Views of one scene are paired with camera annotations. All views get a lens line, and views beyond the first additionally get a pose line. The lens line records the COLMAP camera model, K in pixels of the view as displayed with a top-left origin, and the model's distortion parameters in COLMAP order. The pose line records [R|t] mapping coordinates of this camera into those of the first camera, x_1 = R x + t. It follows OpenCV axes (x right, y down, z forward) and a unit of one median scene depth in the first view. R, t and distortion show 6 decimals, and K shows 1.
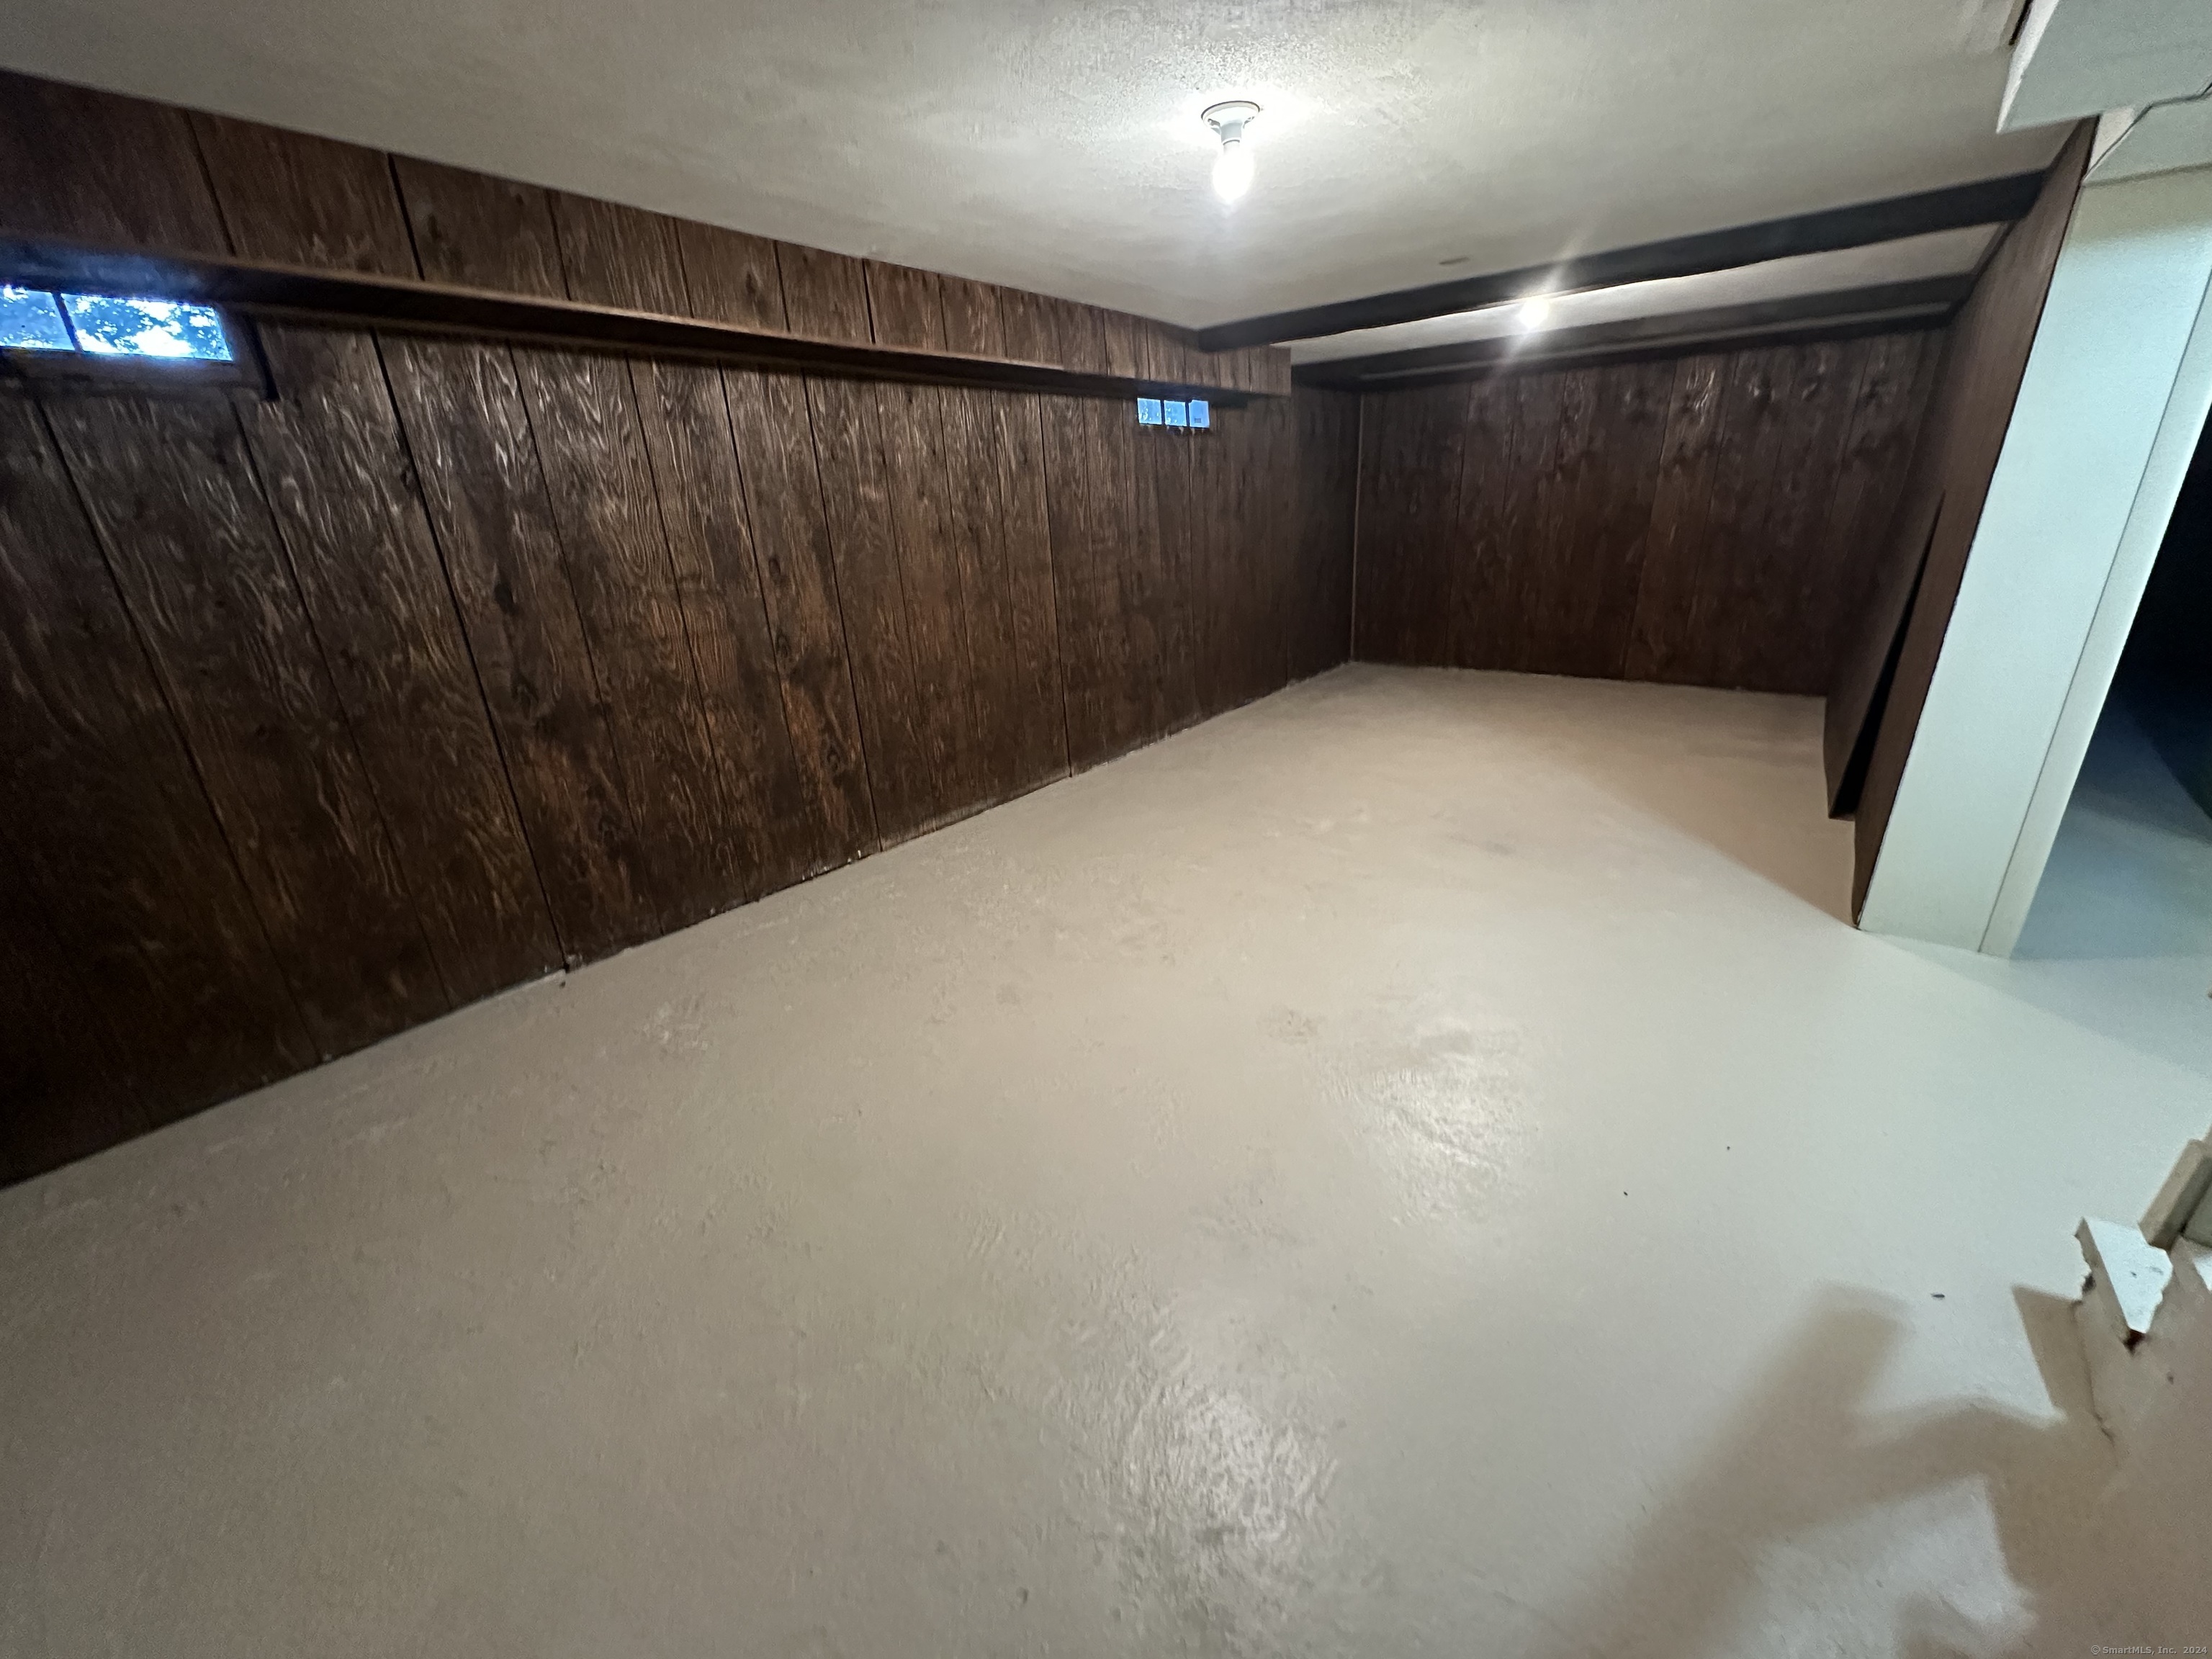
lens RADIAL K [[877.8, 0, 1106.0], [0, 877.8, 829.5], [0, 0, 1]] dist [-0.015264, 0.000117]
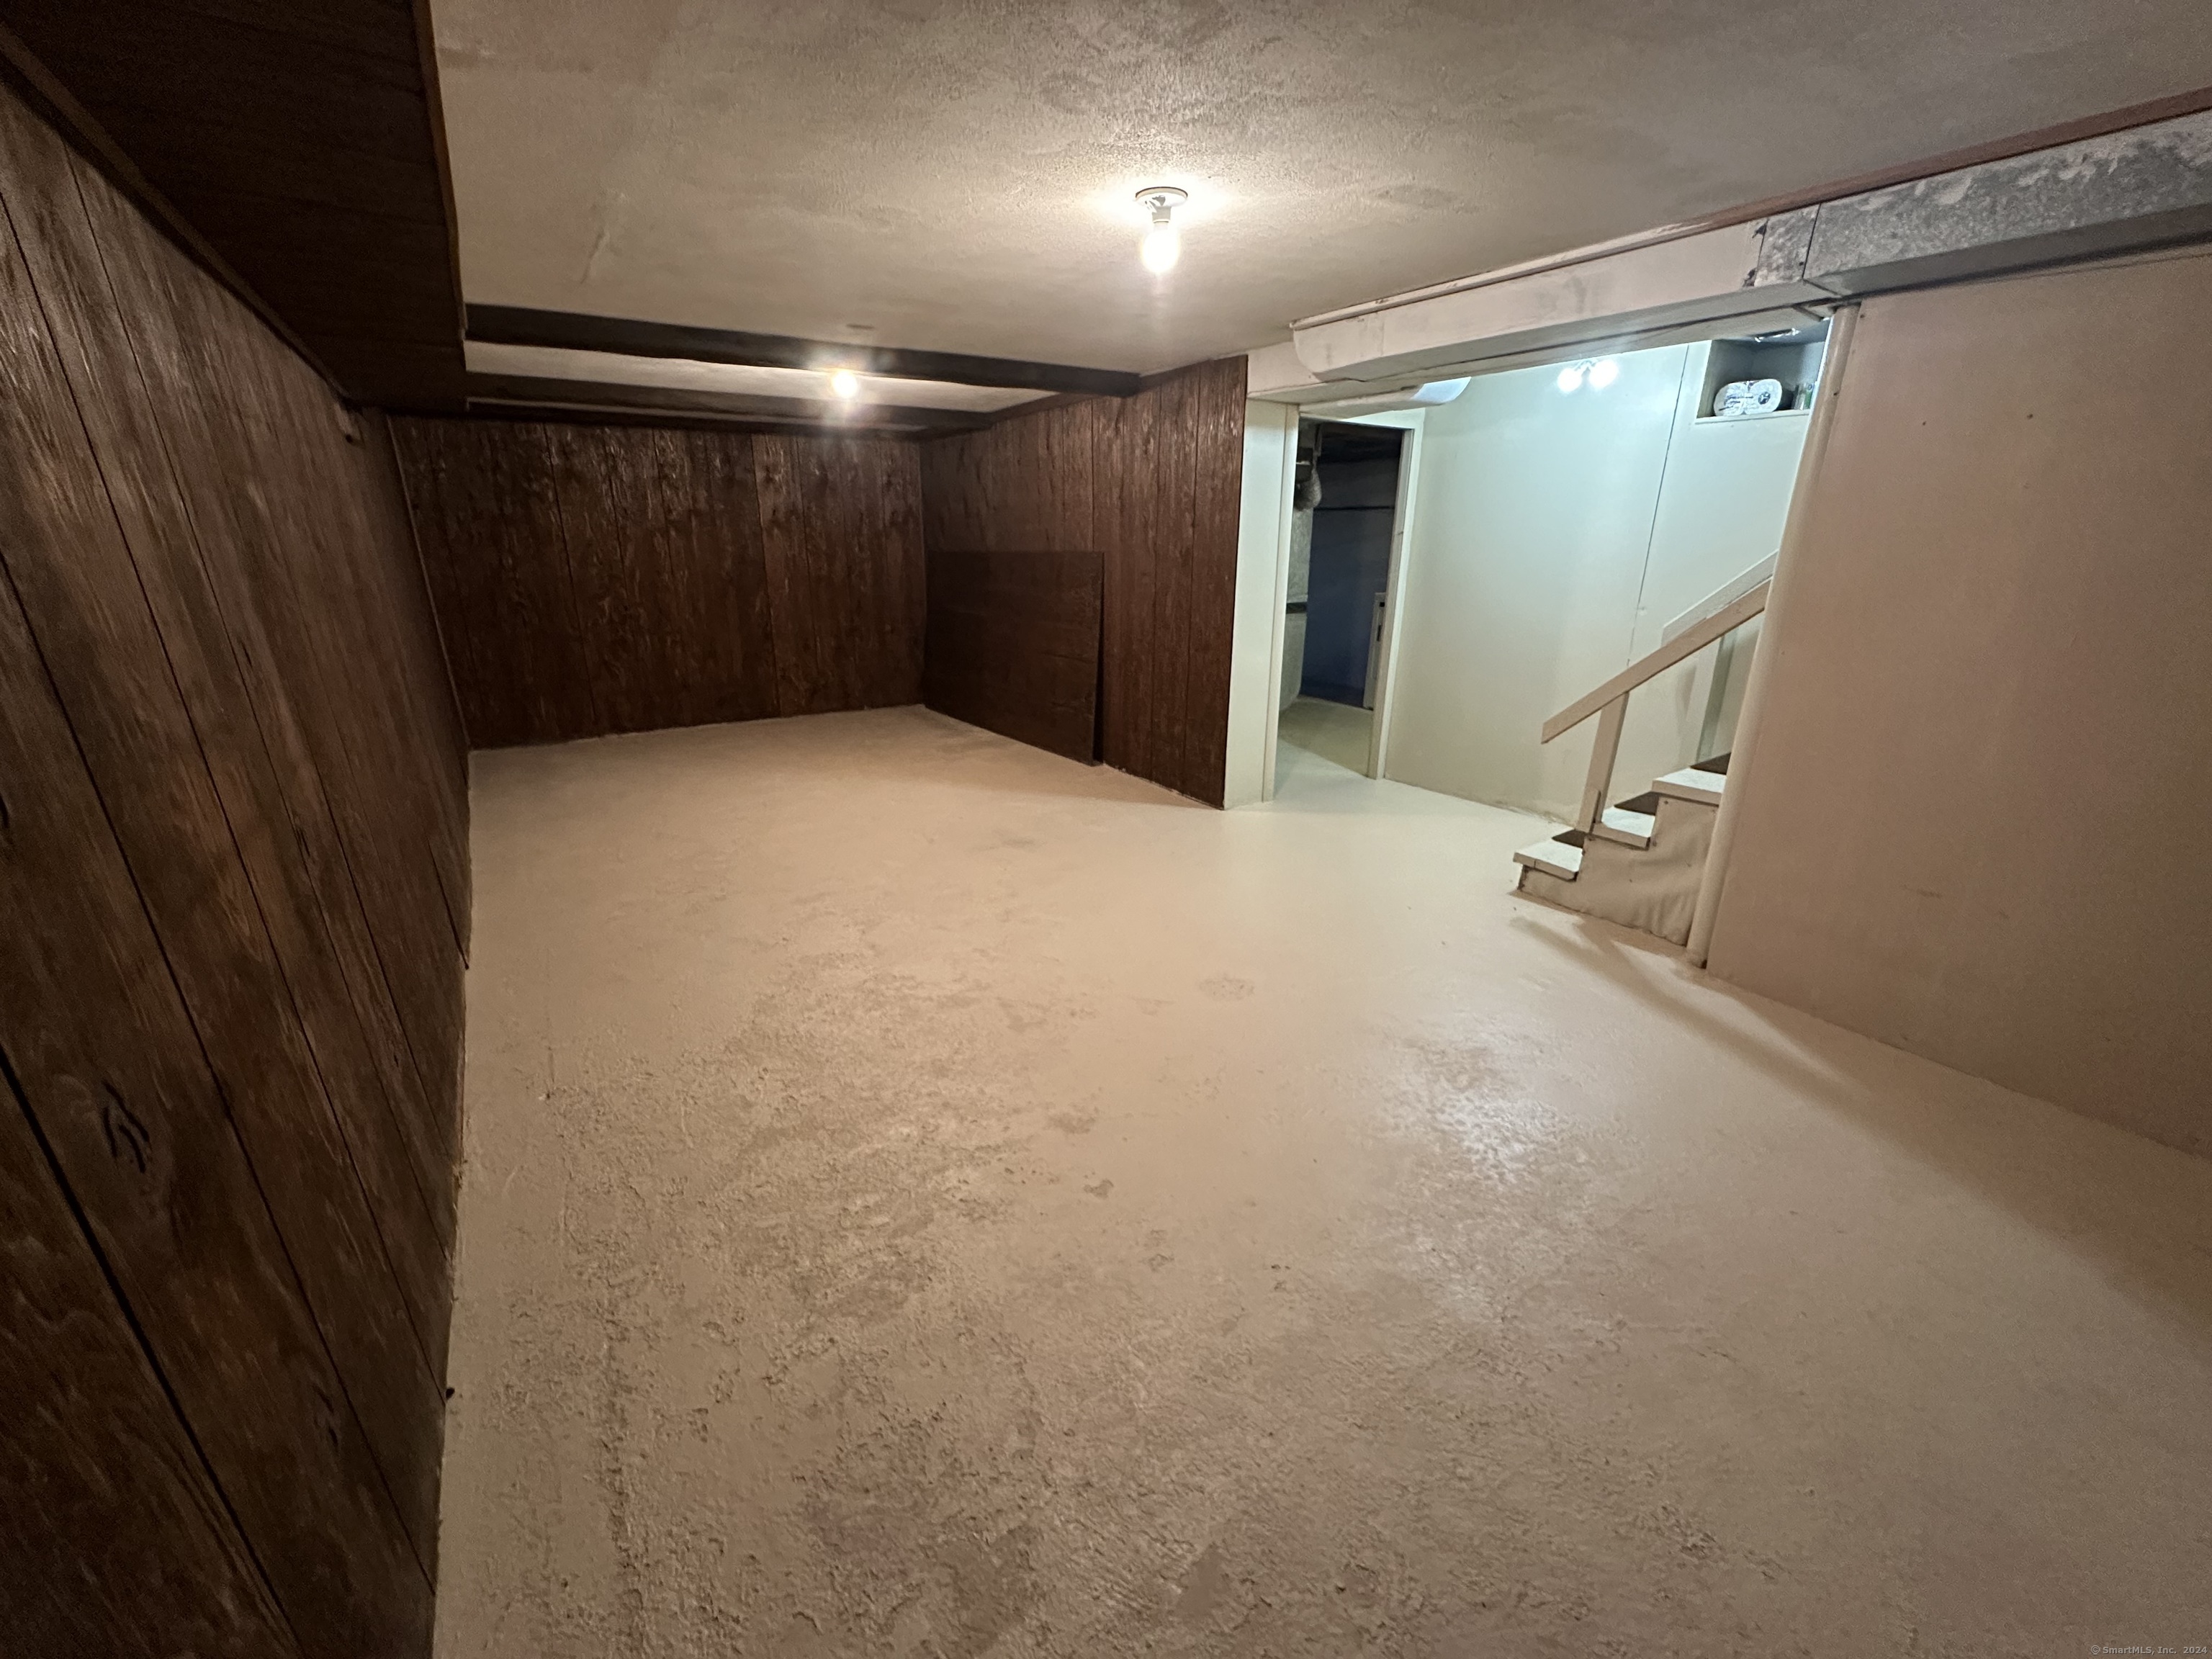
lens RADIAL K [[877.8, 0, 1106.0], [0, 877.8, 829.5], [0, 0, 1]] dist [-0.015264, 0.000117]
pose [[0.312998, -0.254722, 0.914959, -0.364274], [0.314624, 0.936777, 0.153166, -0.086470], [-0.896127, 0.239928, 0.373351, 0.279250]]
